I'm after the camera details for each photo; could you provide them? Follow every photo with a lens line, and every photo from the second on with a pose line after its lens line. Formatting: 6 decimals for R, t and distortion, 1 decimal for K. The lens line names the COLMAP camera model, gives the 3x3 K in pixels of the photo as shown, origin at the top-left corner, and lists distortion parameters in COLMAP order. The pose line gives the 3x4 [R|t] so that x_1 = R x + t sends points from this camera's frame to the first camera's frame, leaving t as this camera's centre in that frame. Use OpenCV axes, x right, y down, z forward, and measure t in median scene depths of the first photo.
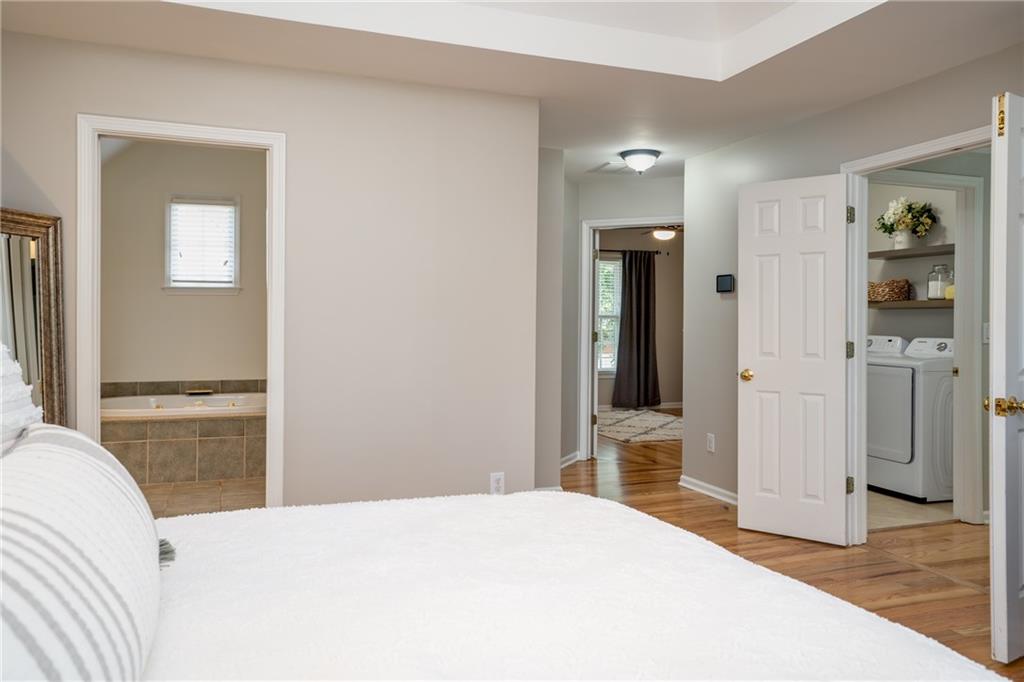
lens RADIAL K [[743.0, 0, 509.4], [0, 743.0, 334.5], [0, 0, 1]] dist [0.008030, 0.001361]
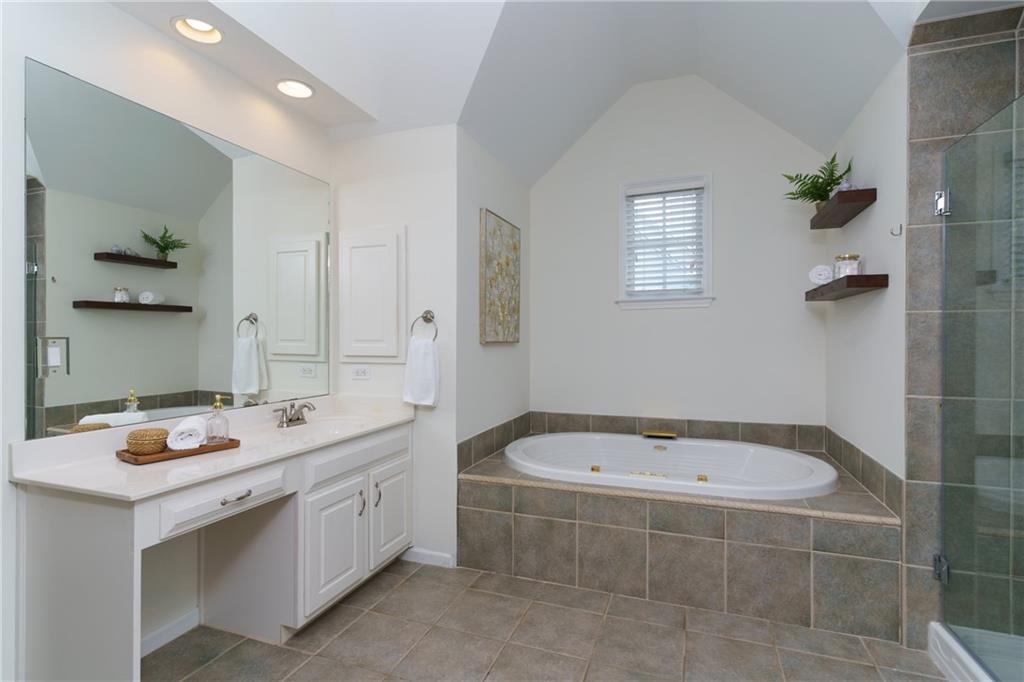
lens RADIAL K [[497.0, 0, 512.0], [0, 497.0, 338.7], [0, 0, 1]] dist [0.002255, -0.000577]
pose [[0.751310, -0.012097, -0.659839, -0.226375], [-0.002888, 0.999762, -0.021617, -0.011638], [0.659944, 0.018146, 0.751096, 0.605122]]
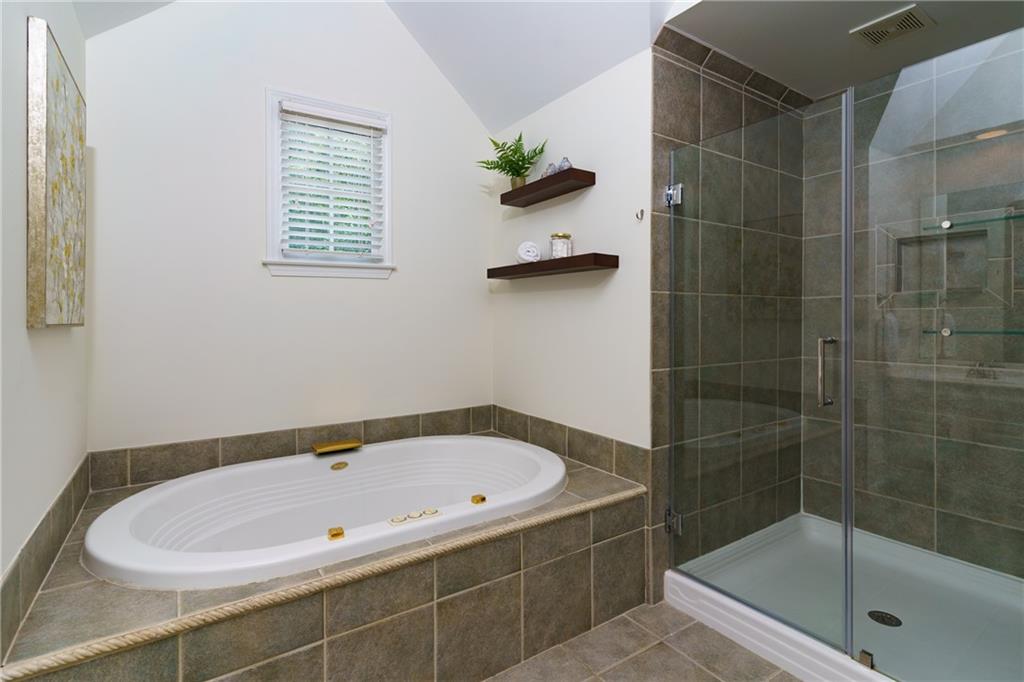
lens RADIAL K [[497.0, 0, 513.9], [0, 497.0, 318.1], [0, 0, 1]] dist [0.002255, -0.000577]
pose [[0.975684, -0.015080, 0.218663, -0.432139], [0.018633, 0.999726, -0.014198, -0.015605], [-0.218389, 0.017927, 0.975697, 0.708285]]
